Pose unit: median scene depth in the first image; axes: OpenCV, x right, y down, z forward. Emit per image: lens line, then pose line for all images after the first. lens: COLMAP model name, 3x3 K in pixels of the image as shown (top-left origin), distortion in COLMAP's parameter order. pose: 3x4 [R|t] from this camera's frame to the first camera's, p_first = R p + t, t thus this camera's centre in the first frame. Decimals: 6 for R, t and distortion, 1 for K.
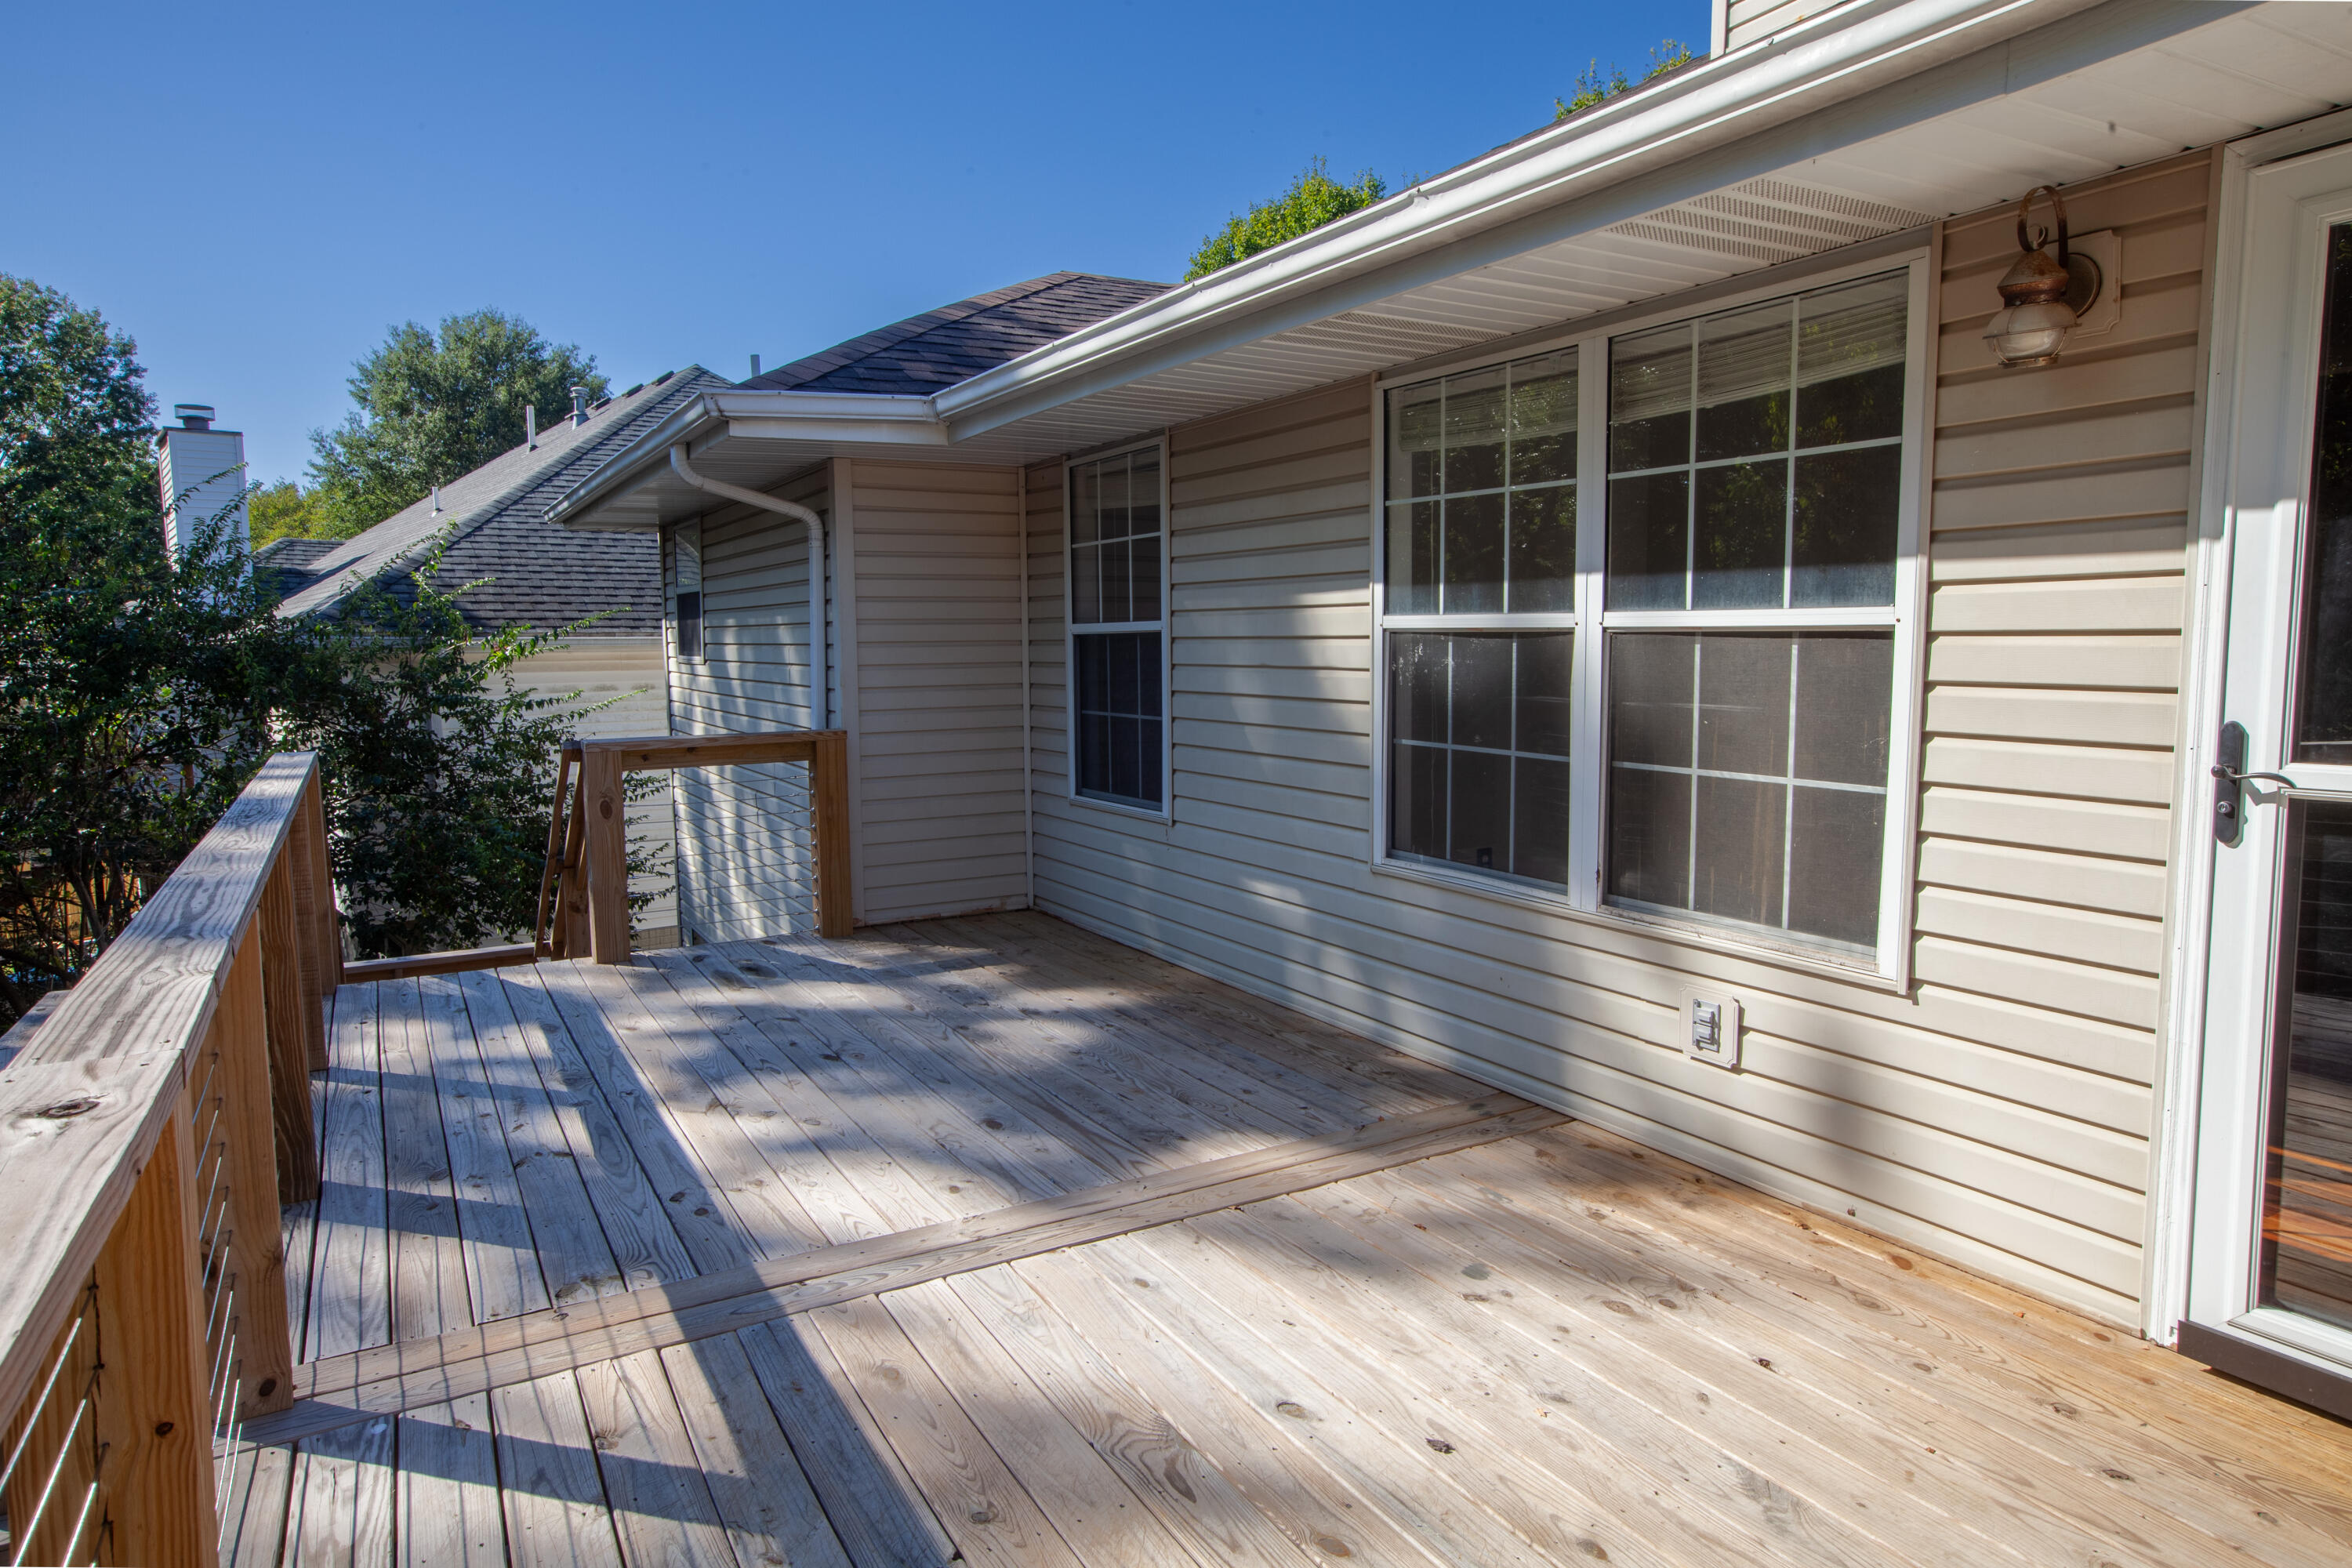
lens RADIAL K [[1414.2, 0, 1181.3], [0, 1414.2, 783.0], [0, 0, 1]] dist [-0.037093, 0.005604]
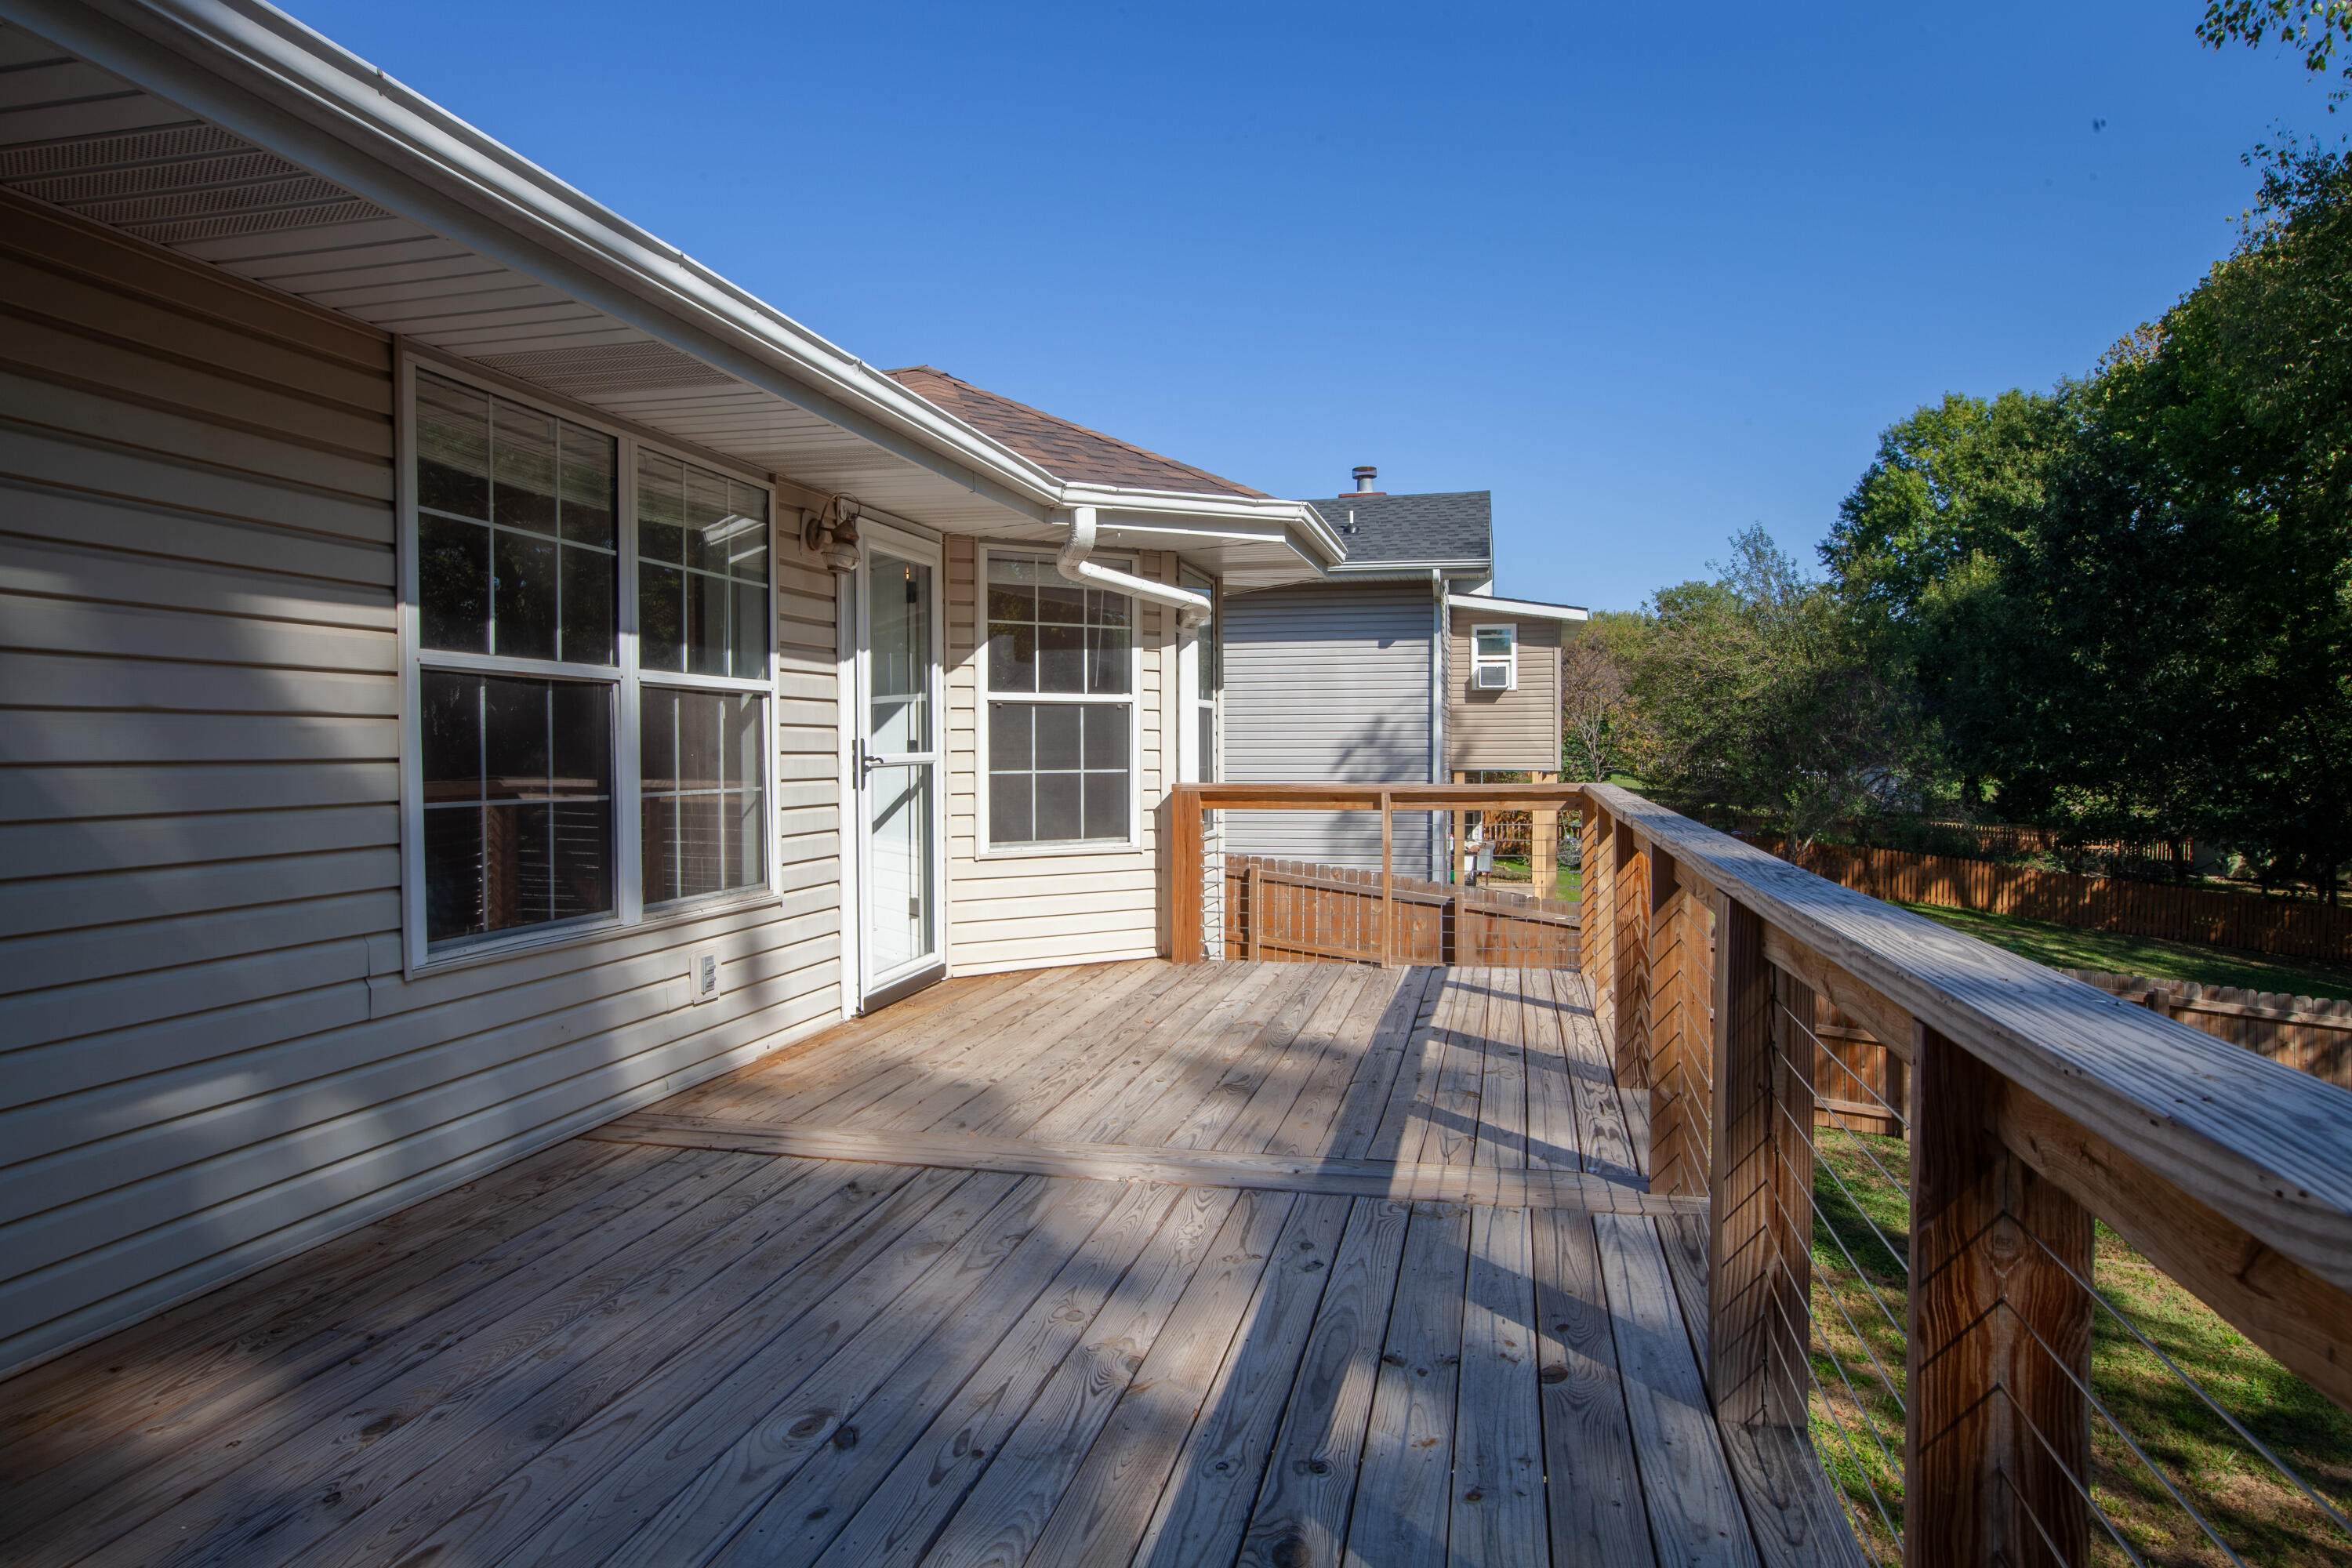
lens RADIAL K [[1414.2, 0, 1172.7], [0, 1414.2, 781.4], [0, 0, 1]] dist [-0.037093, 0.005604]
pose [[-0.729699, -0.008634, 0.683714, -0.806864], [0.076659, 0.992583, 0.094349, -0.098731], [-0.679457, 0.121259, -0.723625, 1.485027]]
